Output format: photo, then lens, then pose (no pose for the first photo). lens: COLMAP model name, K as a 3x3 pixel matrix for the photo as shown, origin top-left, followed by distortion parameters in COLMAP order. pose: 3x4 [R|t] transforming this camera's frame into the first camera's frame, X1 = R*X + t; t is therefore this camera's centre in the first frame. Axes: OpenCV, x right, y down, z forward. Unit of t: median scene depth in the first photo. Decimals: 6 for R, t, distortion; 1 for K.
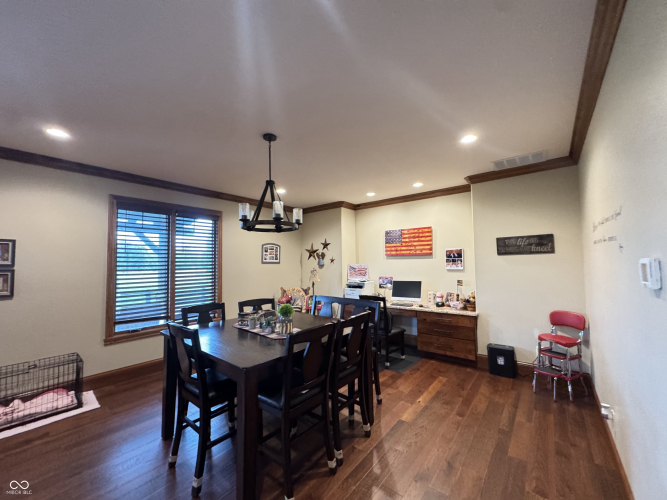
lens RADIAL K [[264.4, 0, 333.6], [0, 264.4, 251.2], [0, 0, 1]] dist [-0.002731, 0.000380]
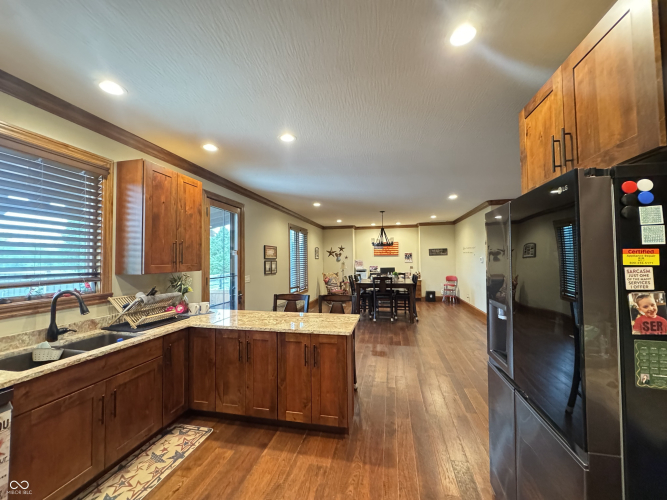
lens RADIAL K [[264.4, 0, 334.1], [0, 264.4, 251.0], [0, 0, 1]] dist [-0.002731, 0.000380]
pose [[0.891732, 0.017529, 0.452225, -1.155288], [-0.021430, 0.999764, 0.003504, -0.017325], [-0.452057, -0.012816, 0.891897, -0.730409]]
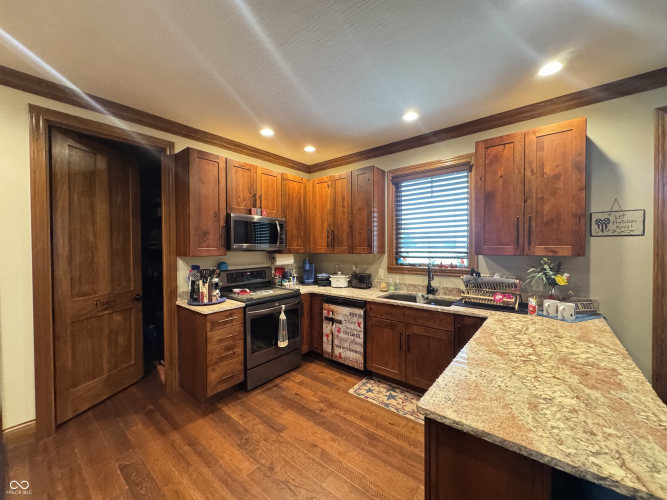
lens RADIAL K [[264.4, 0, 332.8], [0, 264.4, 251.1], [0, 0, 1]] dist [-0.002731, 0.000380]
pose [[0.001701, 0.030077, -0.999546, -0.678499], [0.057252, 0.997905, 0.030125, -0.001106], [0.998358, -0.057278, -0.000024, -0.358724]]
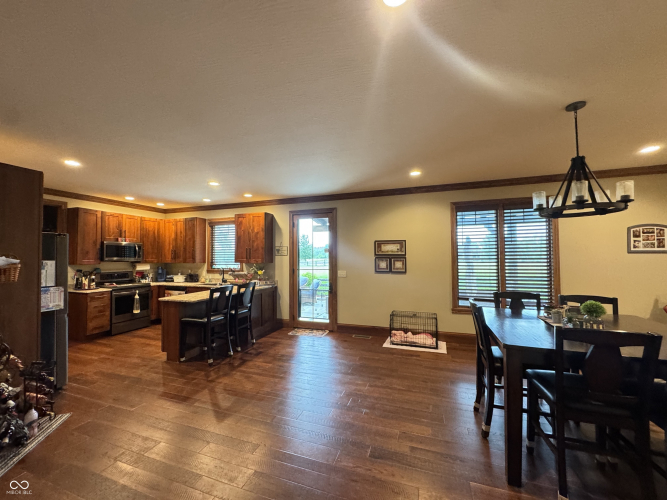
lens RADIAL K [[264.4, 0, 332.8], [0, 264.4, 251.5], [0, 0, 1]] dist [-0.002731, 0.000380]
pose [[0.340479, -0.008495, -0.940214, 0.172191], [0.046796, 0.998873, 0.007921, -0.003058], [0.939087, -0.046695, 0.340493, -0.029839]]
